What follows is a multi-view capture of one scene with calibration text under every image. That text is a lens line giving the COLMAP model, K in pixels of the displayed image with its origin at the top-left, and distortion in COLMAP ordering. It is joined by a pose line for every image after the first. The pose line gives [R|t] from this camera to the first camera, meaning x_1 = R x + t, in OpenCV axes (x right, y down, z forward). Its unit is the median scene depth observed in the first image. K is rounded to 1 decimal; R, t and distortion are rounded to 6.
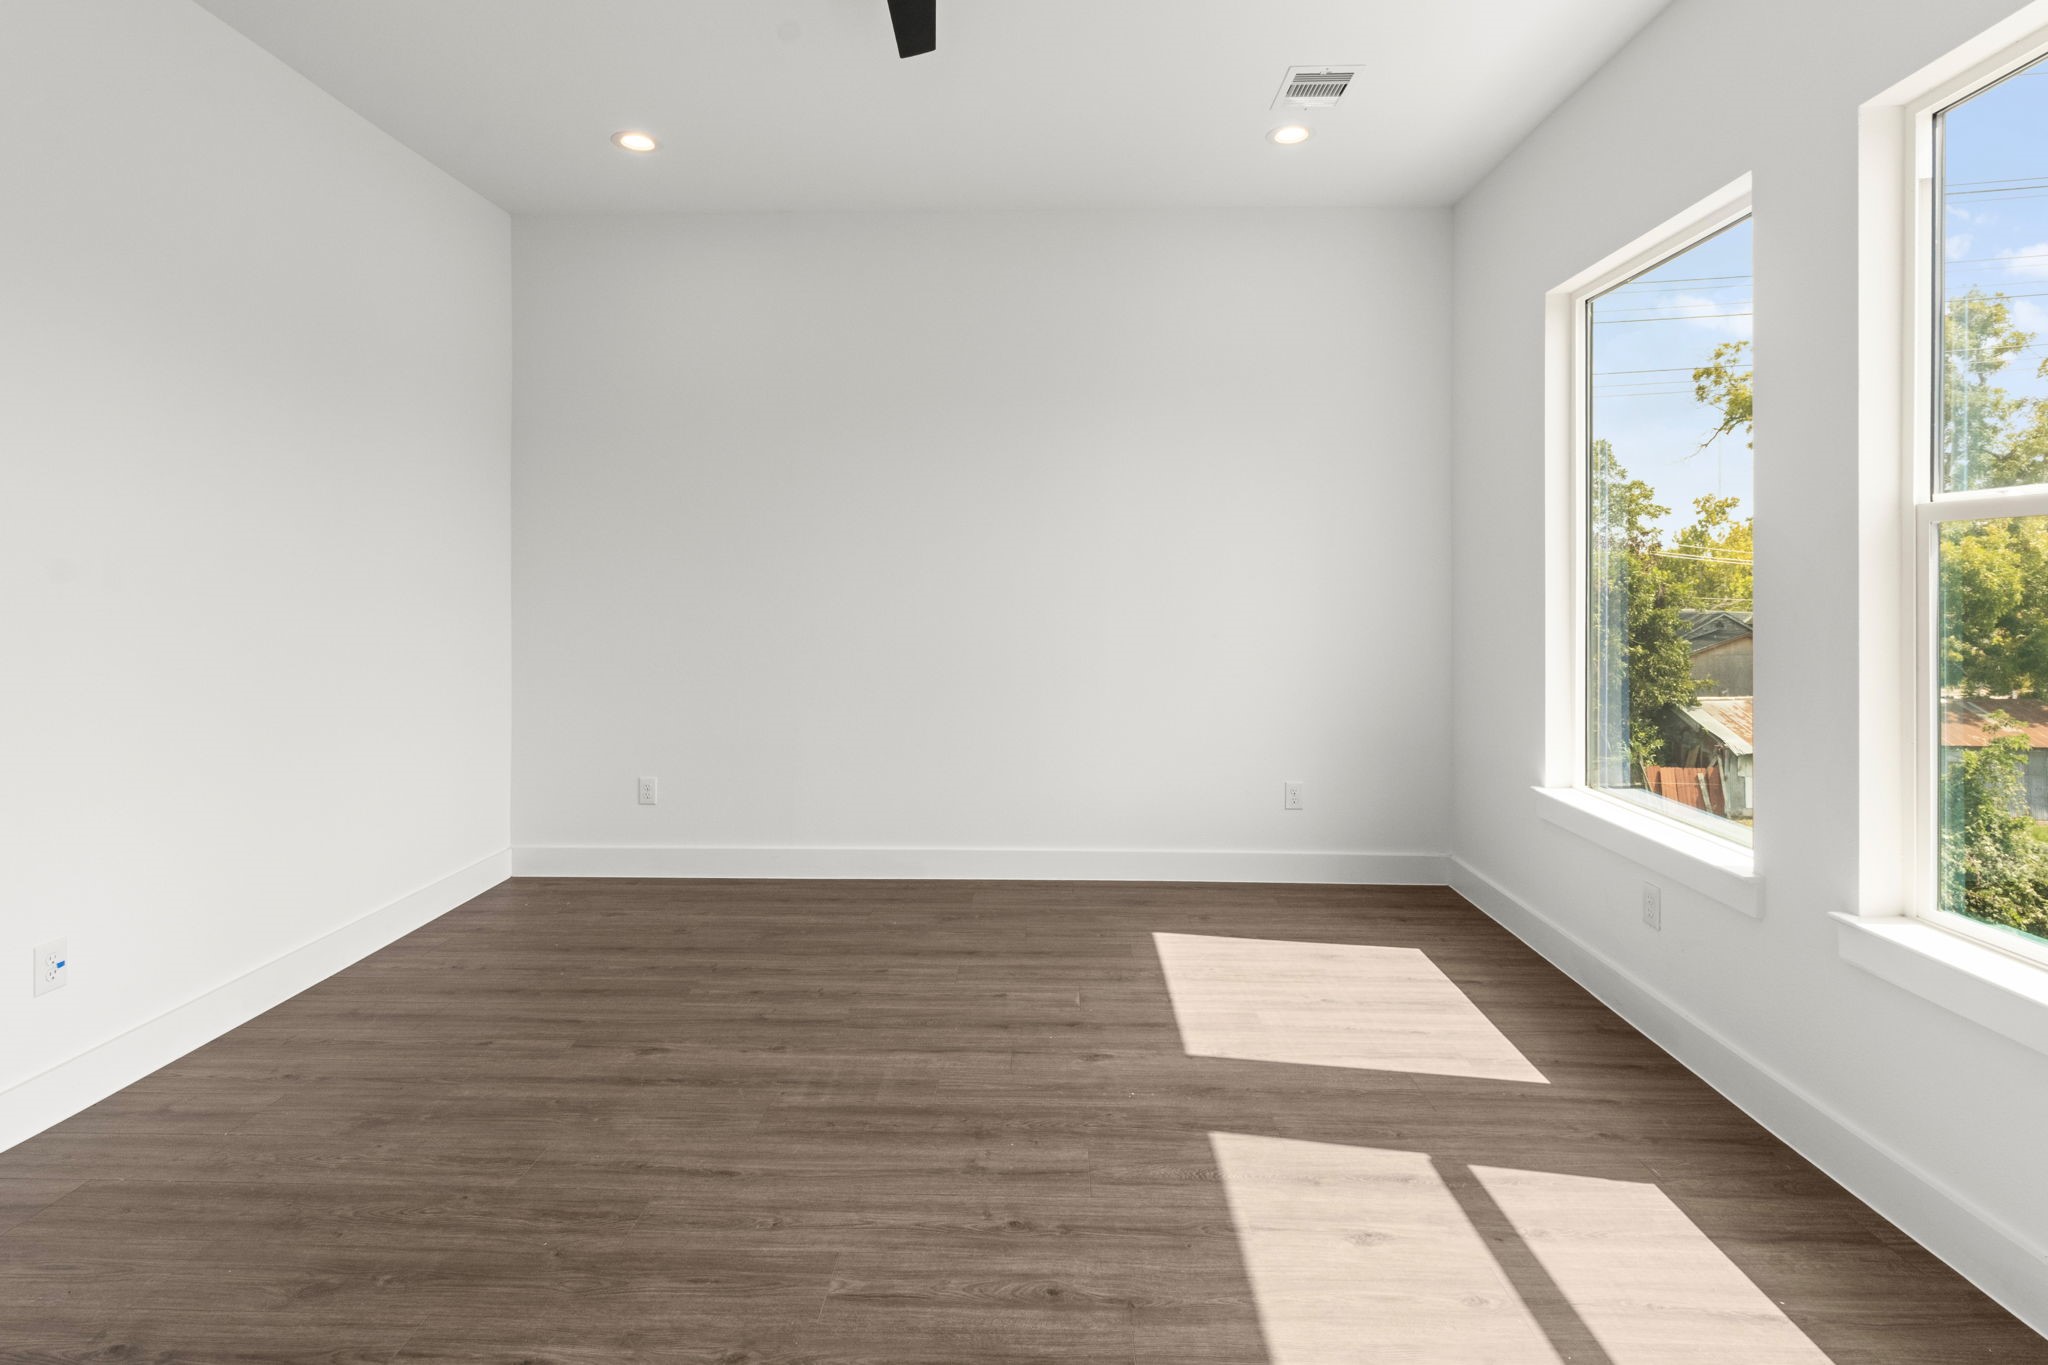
lens RADIAL K [[979.3, 0, 1024.0], [0, 979.3, 599.5], [0, 0, 1]] dist [-0.000137, 0.000681]
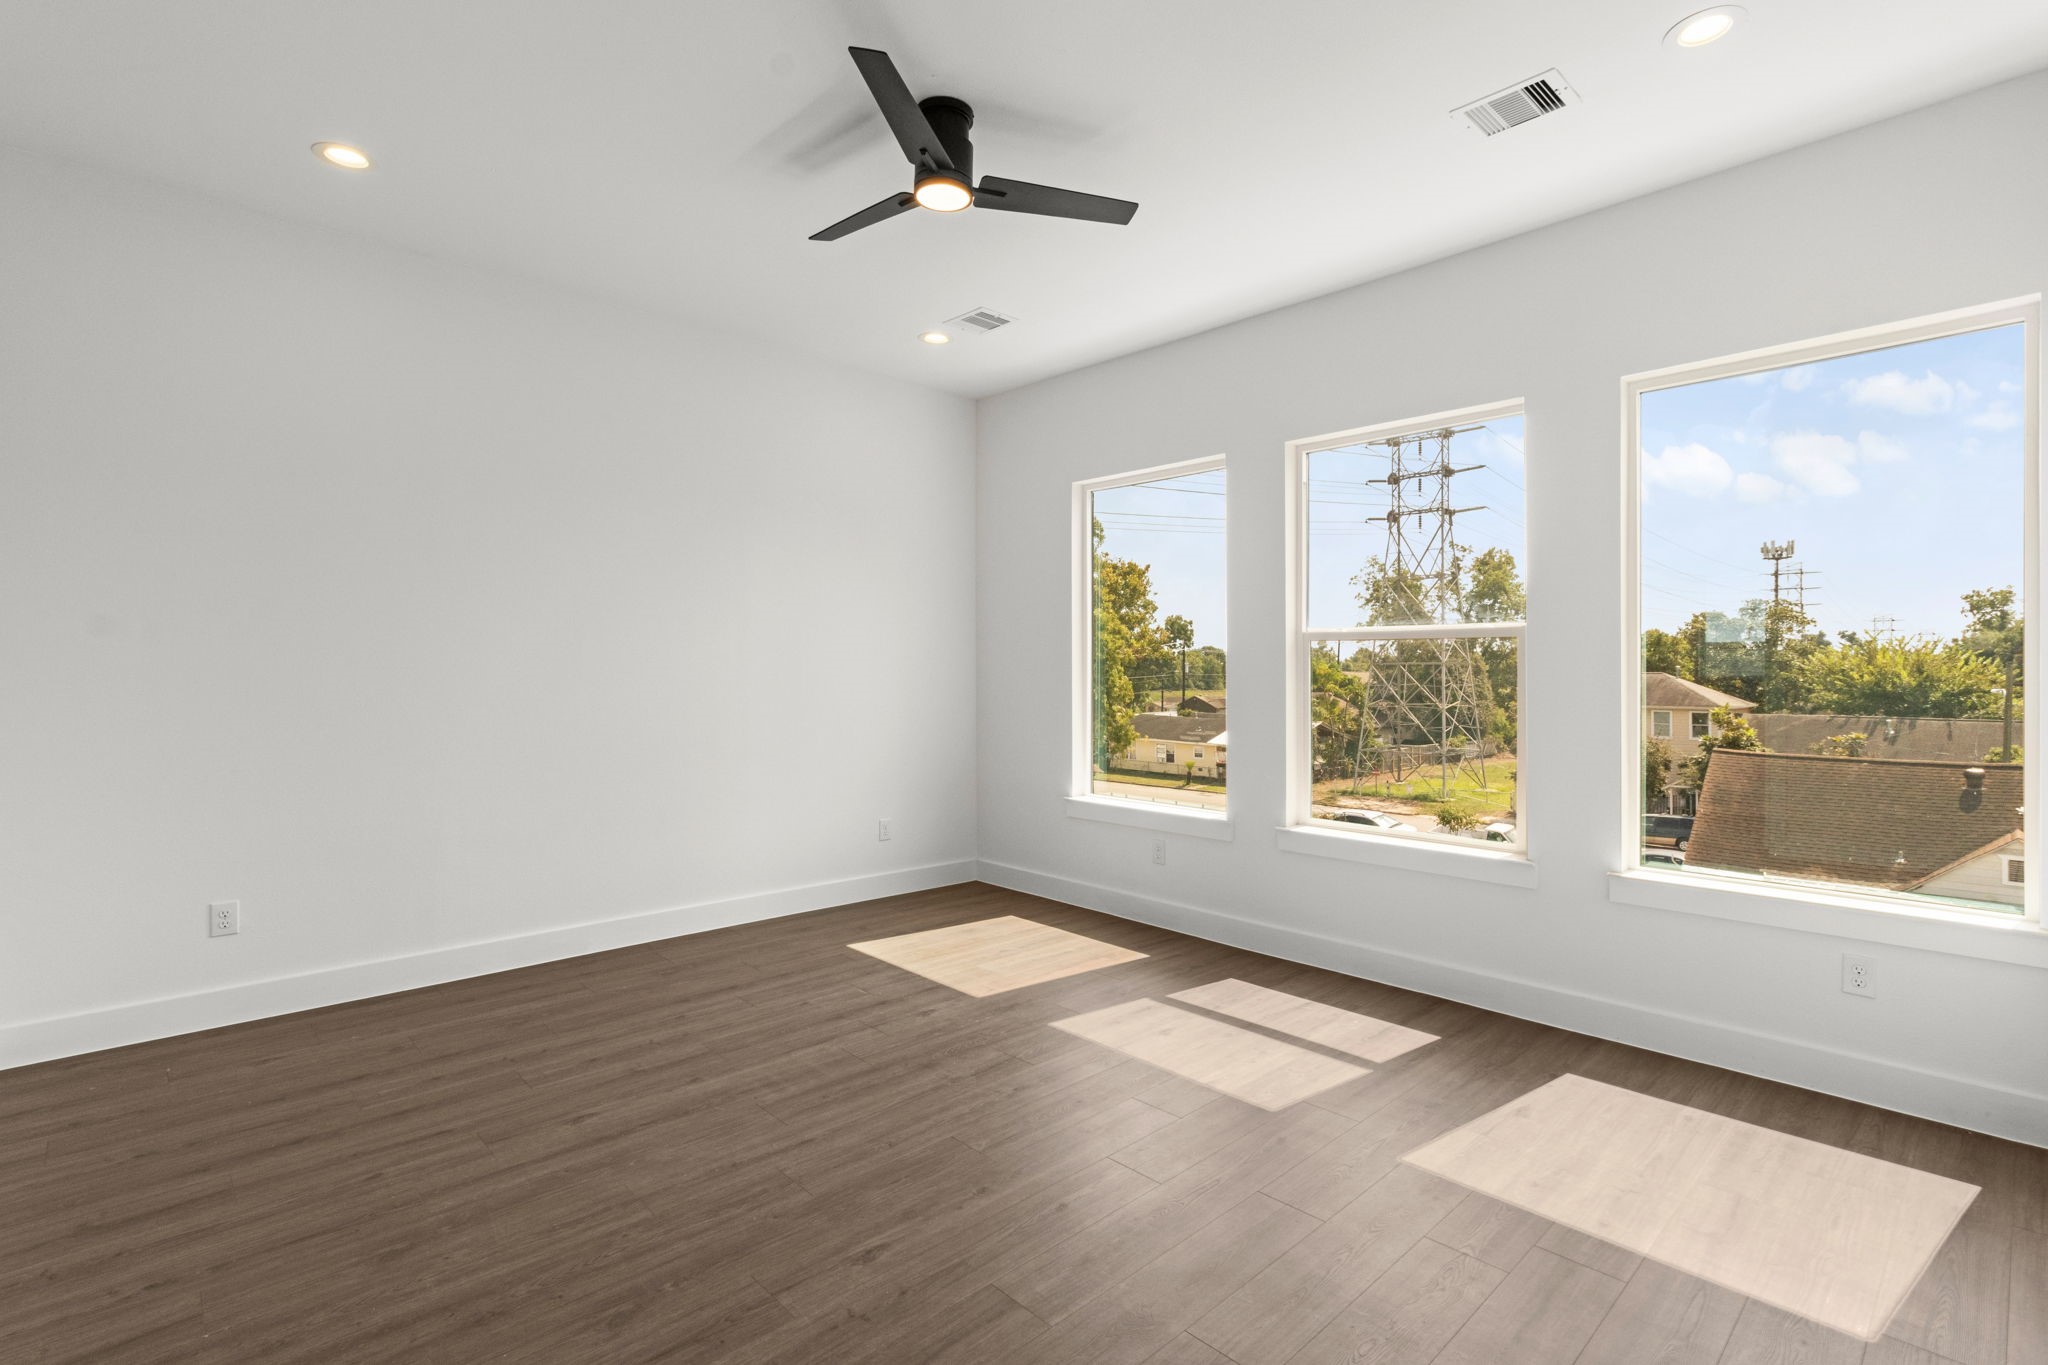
lens RADIAL K [[963.4, 0, 1024.0], [0, 963.4, 682.5], [0, 0, 1]] dist [0.000962, 0.000568]
pose [[0.703908, -0.006943, 0.710257, -0.775846], [0.004148, 0.999975, 0.005664, -0.001698], [-0.710279, -0.001041, 0.703920, -0.044570]]
